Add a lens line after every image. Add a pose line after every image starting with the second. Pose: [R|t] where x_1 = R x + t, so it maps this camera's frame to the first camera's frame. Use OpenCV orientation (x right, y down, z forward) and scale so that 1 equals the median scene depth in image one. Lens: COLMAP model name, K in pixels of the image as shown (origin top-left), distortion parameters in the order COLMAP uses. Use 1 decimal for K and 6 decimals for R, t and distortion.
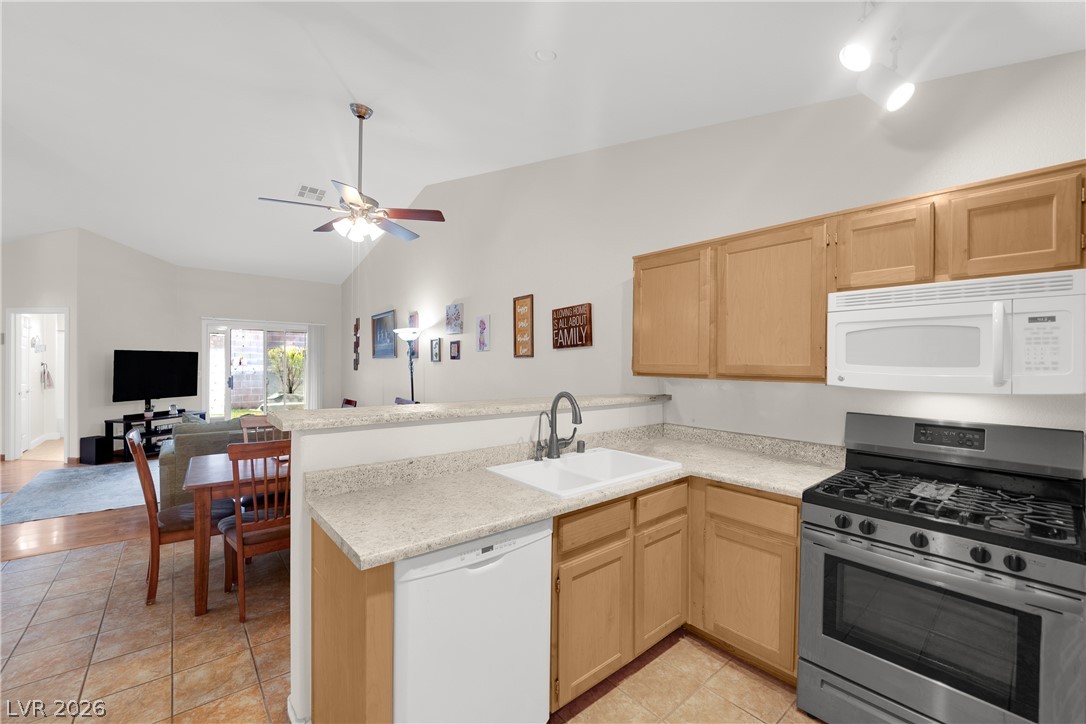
lens RADIAL K [[438.1, 0, 537.2], [0, 438.1, 359.6], [0, 0, 1]] dist [-0.008531, -0.002280]
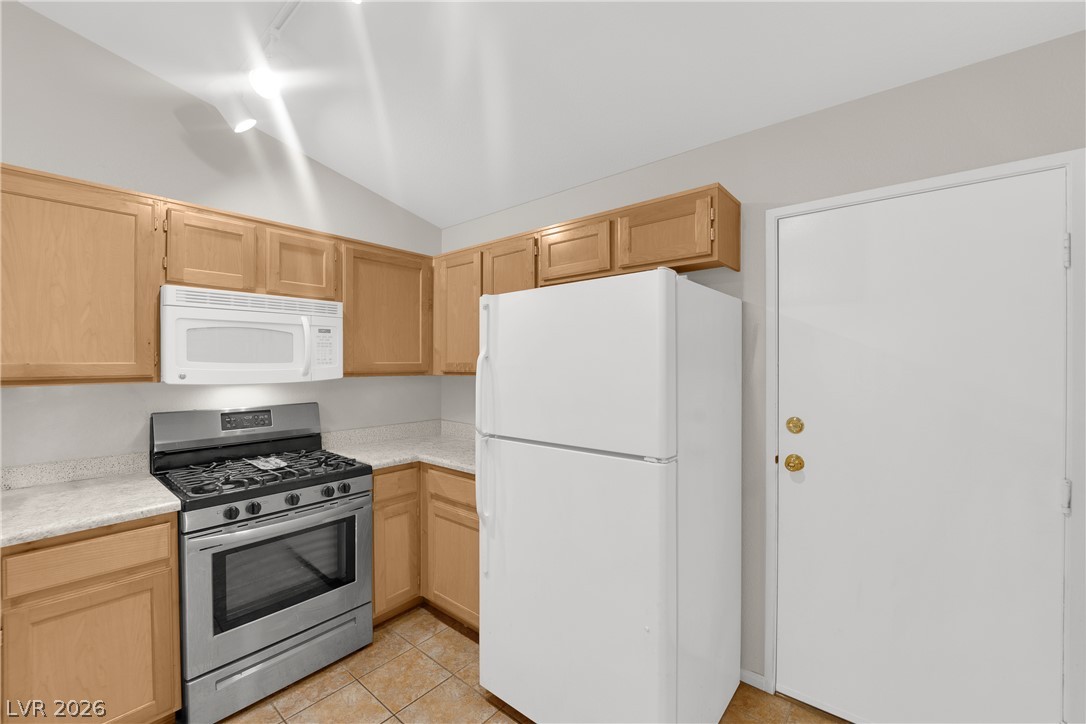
lens RADIAL K [[438.1, 0, 538.2], [0, 438.1, 361.8], [0, 0, 1]] dist [-0.008531, -0.002280]
pose [[-0.168970, -0.011715, 0.985552, -0.402947], [-0.006858, 0.999919, 0.010710, -0.004761], [-0.985597, -0.004949, -0.169036, 0.417805]]
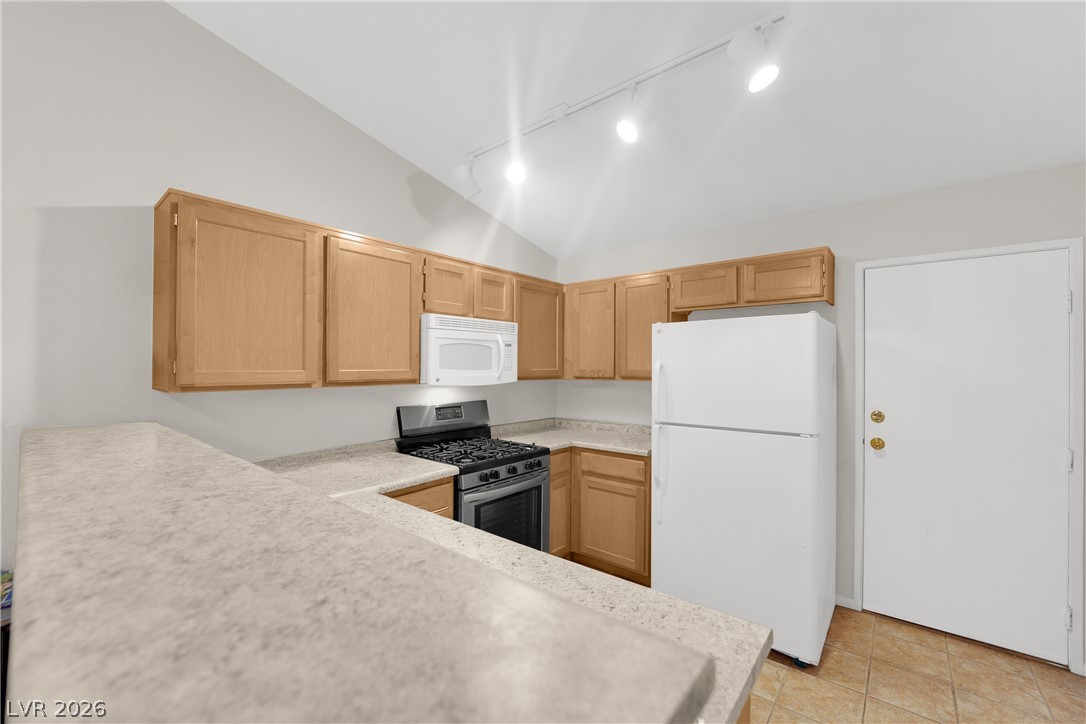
lens RADIAL K [[438.1, 0, 540.1], [0, 438.1, 361.7], [0, 0, 1]] dist [-0.008531, -0.002280]
pose [[-0.178283, -0.005180, 0.983966, -0.704956], [-0.012640, 0.999916, 0.002974, -0.020749], [-0.983898, -0.011907, -0.178333, 0.993344]]
